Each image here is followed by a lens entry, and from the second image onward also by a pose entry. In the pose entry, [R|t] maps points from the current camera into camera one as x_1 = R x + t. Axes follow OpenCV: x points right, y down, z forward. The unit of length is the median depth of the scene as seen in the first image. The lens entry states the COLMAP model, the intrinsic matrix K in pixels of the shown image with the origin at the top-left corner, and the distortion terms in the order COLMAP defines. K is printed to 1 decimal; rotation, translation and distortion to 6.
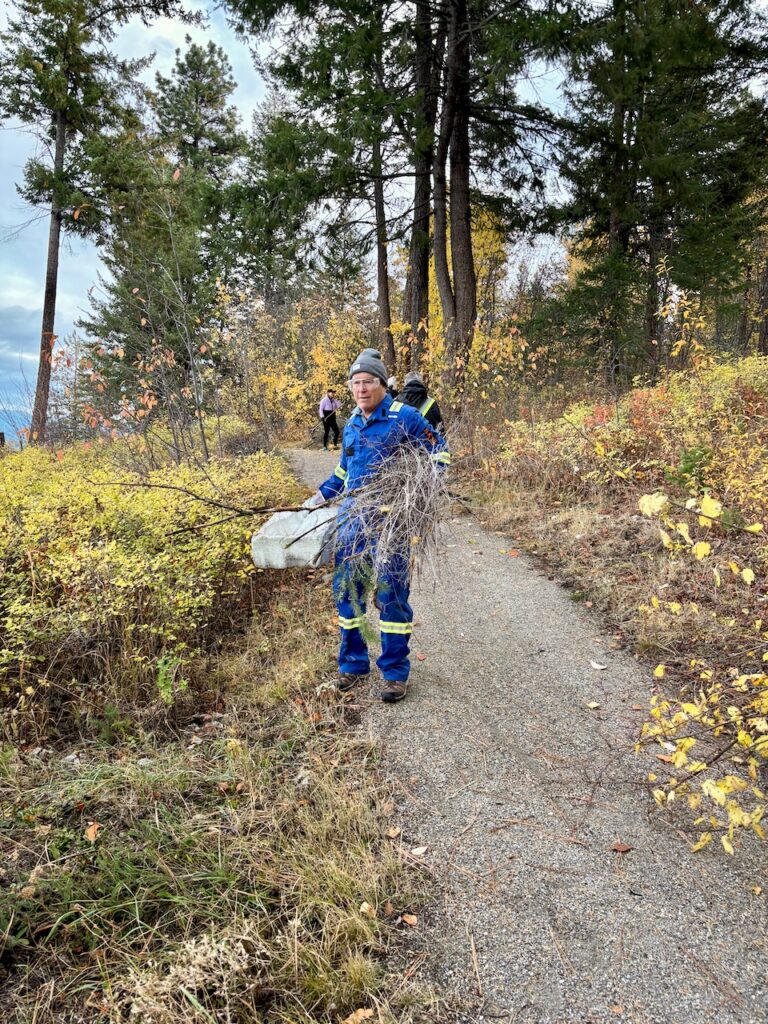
lens RADIAL K [[772.9, 0, 385.5], [0, 772.9, 505.9], [0, 0, 1]] dist [0.033700, -0.023091]
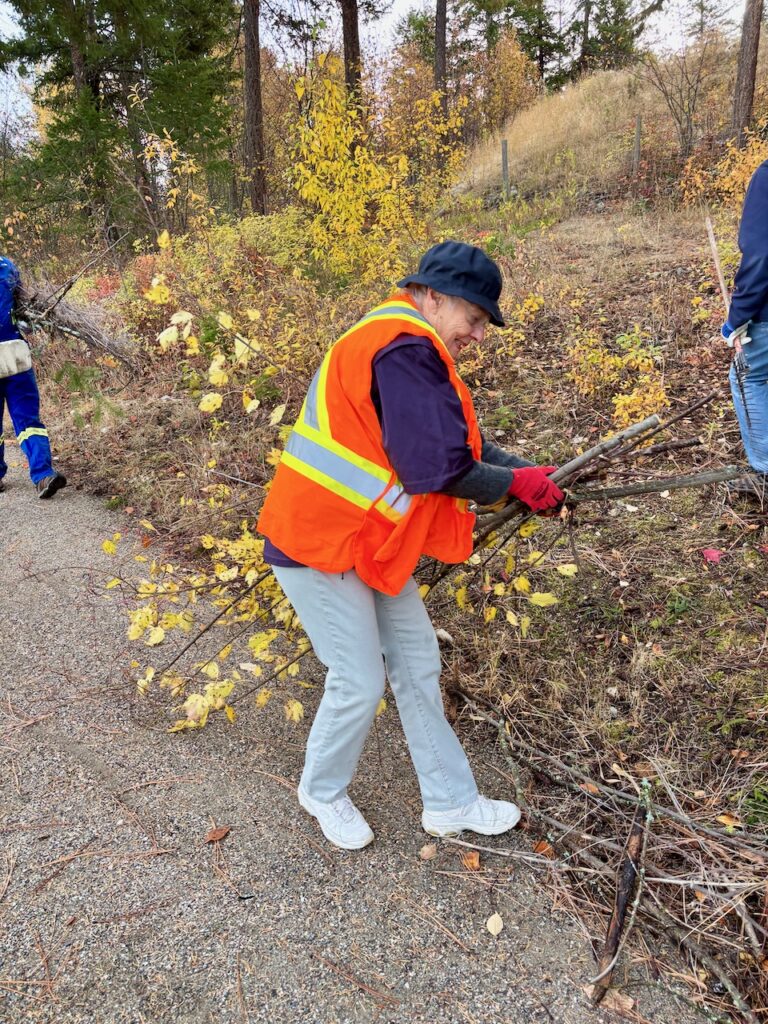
lens RADIAL K [[772.9, 0, 387.8], [0, 772.9, 514.0], [0, 0, 1]] dist [0.033700, -0.023091]
pose [[0.824210, -0.225722, 0.519353, 0.009558], [0.138792, 0.969672, 0.201179, 0.000005], [-0.549013, -0.093732, 0.830541, 0.025153]]
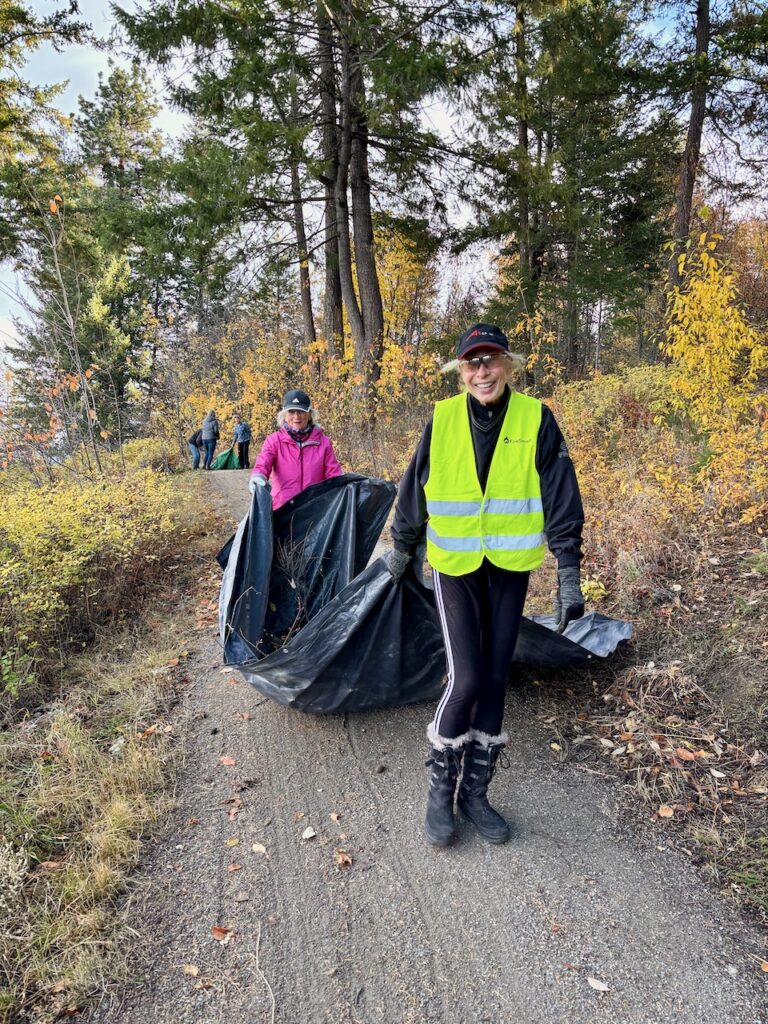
lens RADIAL K [[772.9, 0, 386.0], [0, 772.9, 509.3], [0, 0, 1]] dist [0.033700, -0.023091]
pose [[0.996916, -0.038335, 0.068474, 0.021462], [0.039532, 0.999087, -0.016212, 0.003697], [-0.067789, 0.018869, 0.997521, -0.016308]]
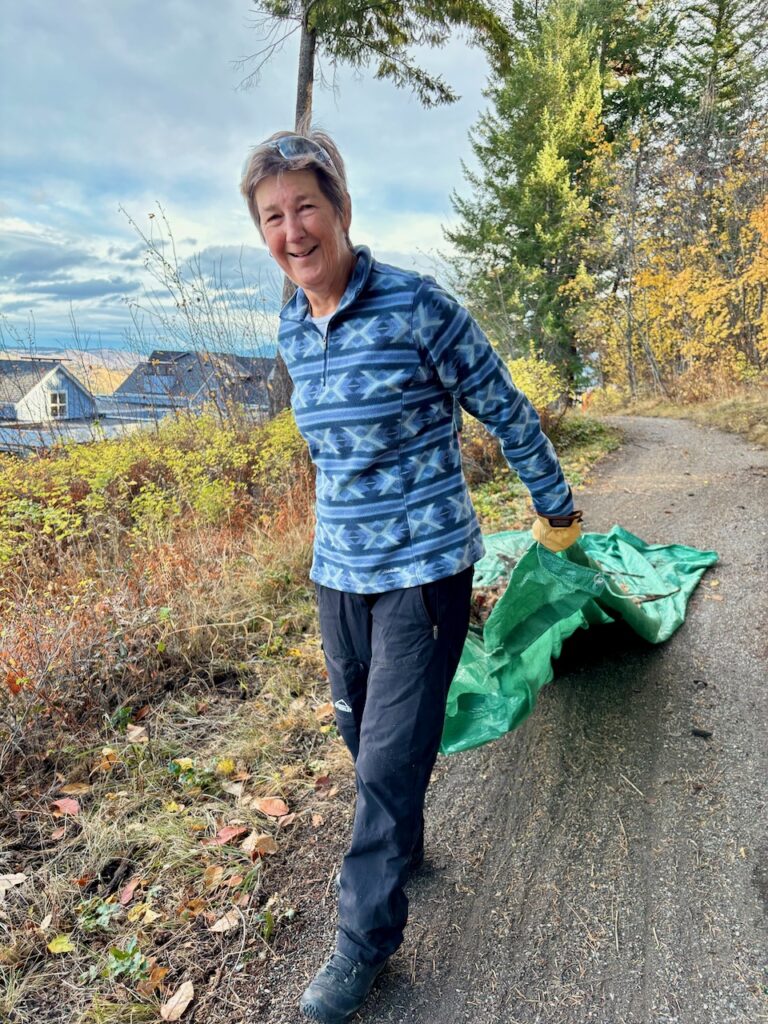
lens RADIAL K [[772.9, 0, 375.6], [0, 772.9, 517.6], [0, 0, 1]] dist [0.033700, -0.023091]
pose [[0.853340, 0.086185, -0.514181, -0.033836], [-0.032729, 0.993152, 0.112151, -0.069180], [0.520326, -0.078874, 0.850318, 0.536689]]
